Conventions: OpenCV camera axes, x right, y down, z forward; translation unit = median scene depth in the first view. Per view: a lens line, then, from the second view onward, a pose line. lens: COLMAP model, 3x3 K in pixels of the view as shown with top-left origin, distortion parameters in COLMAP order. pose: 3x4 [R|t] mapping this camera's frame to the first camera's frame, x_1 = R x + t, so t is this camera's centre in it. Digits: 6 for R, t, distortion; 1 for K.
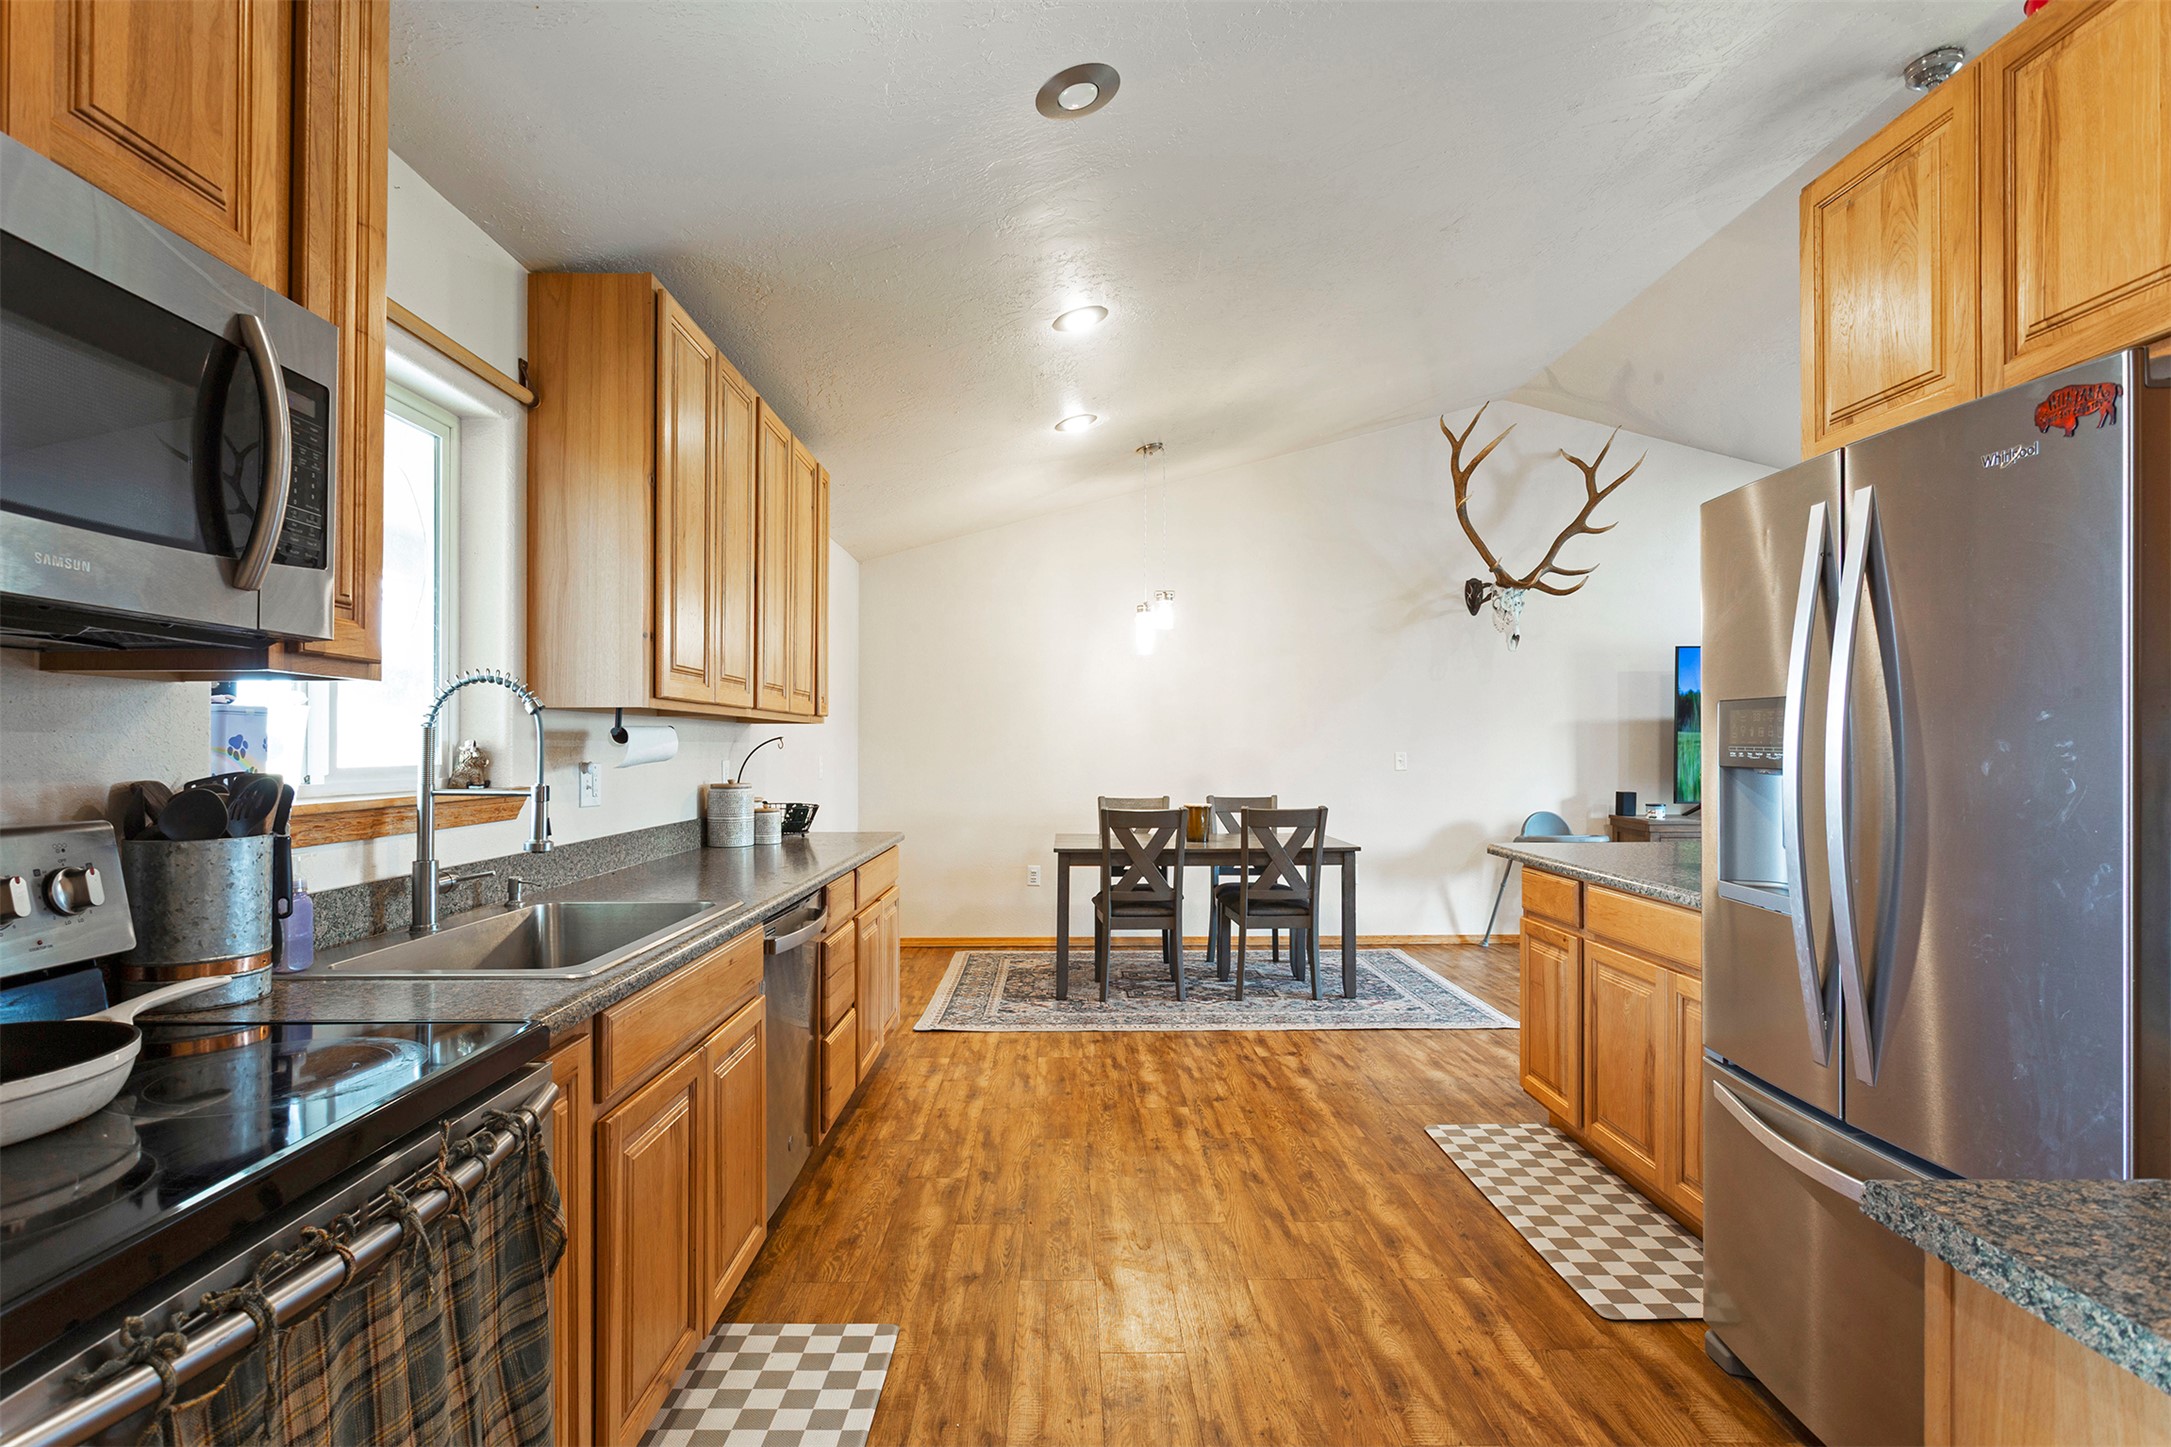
lens RADIAL K [[1074.3, 0, 1084.0], [0, 1074.3, 732.1], [0, 0, 1]] dist [-0.000776, 0.000129]
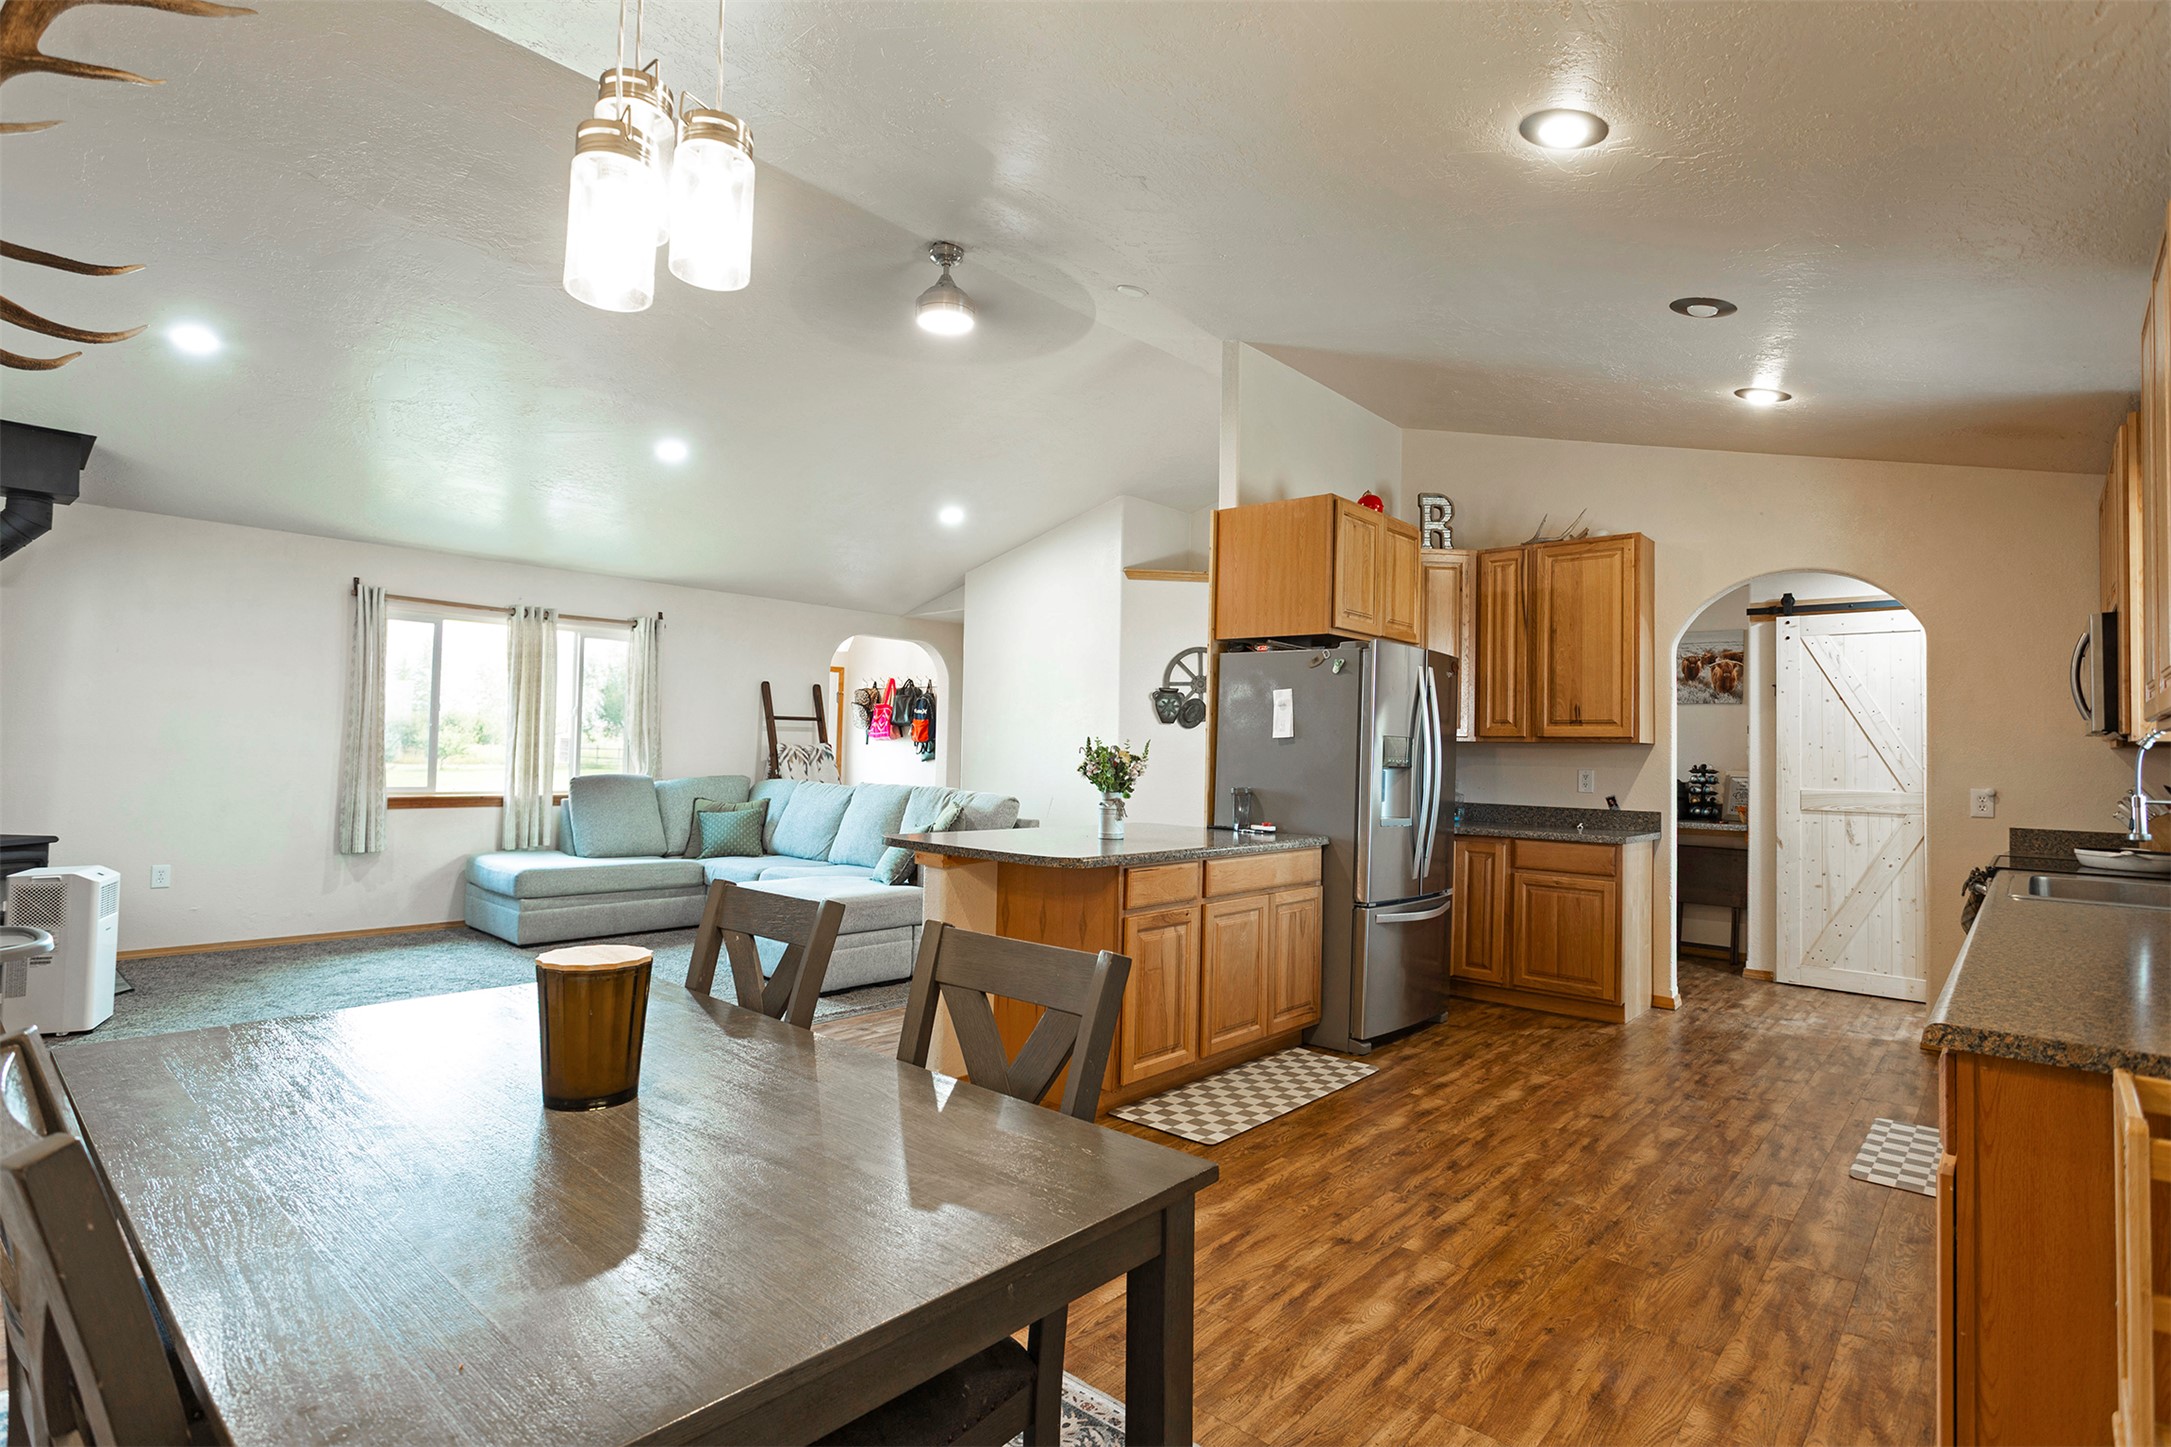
lens RADIAL K [[1074.3, 0, 1084.4], [0, 1074.3, 727.0], [0, 0, 1]] dist [-0.000776, 0.000129]
pose [[-0.736333, 0.005731, 0.676596, -0.289425], [-0.027287, 0.998899, -0.038156, 0.035576], [-0.676069, -0.046558, -0.735366, 2.036499]]
